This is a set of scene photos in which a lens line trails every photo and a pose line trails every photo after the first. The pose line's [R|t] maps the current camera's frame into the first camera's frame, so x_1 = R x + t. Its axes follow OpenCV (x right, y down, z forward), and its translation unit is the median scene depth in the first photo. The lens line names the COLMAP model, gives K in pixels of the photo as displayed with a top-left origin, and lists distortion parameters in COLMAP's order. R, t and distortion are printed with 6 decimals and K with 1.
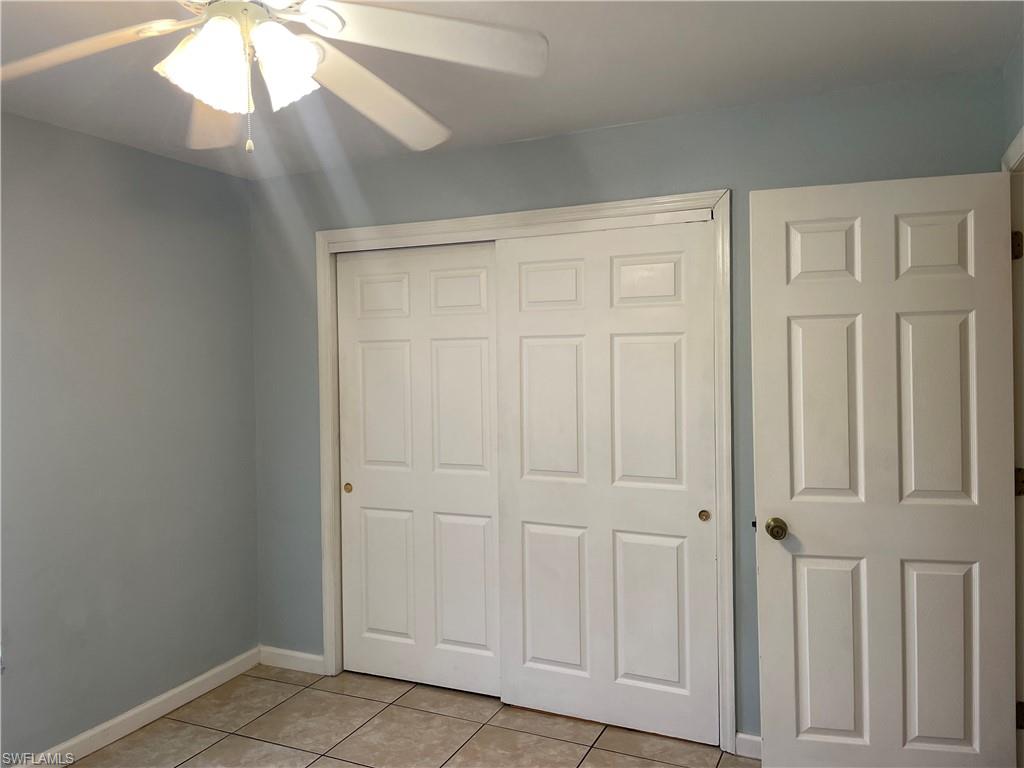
lens RADIAL K [[765.3, 0, 518.2], [0, 765.3, 370.4], [0, 0, 1]] dist [0.096109, -0.125132]
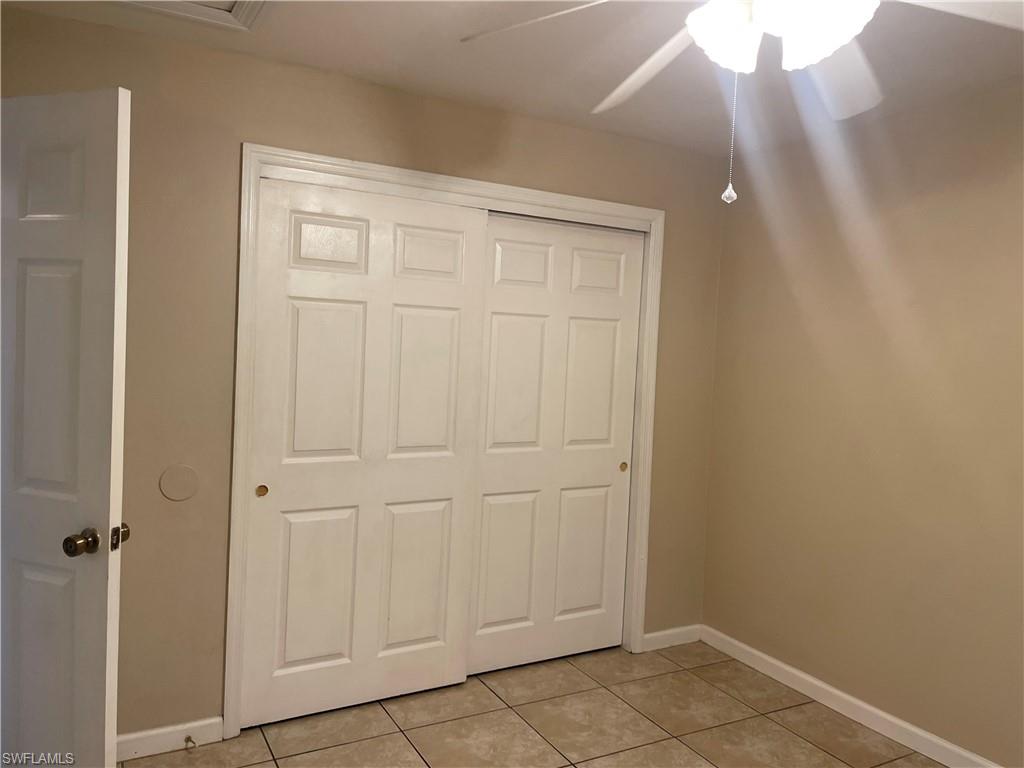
lens RADIAL K [[762.0, 0, 497.8], [0, 762.0, 370.1], [0, 0, 1]] dist [0.148373, -0.170534]
pose [[0.534135, 0.000775, 0.845399, -0.859849], [-0.043456, 0.998703, 0.026540, 0.006233], [-0.844281, -0.050914, 0.533476, 0.477723]]
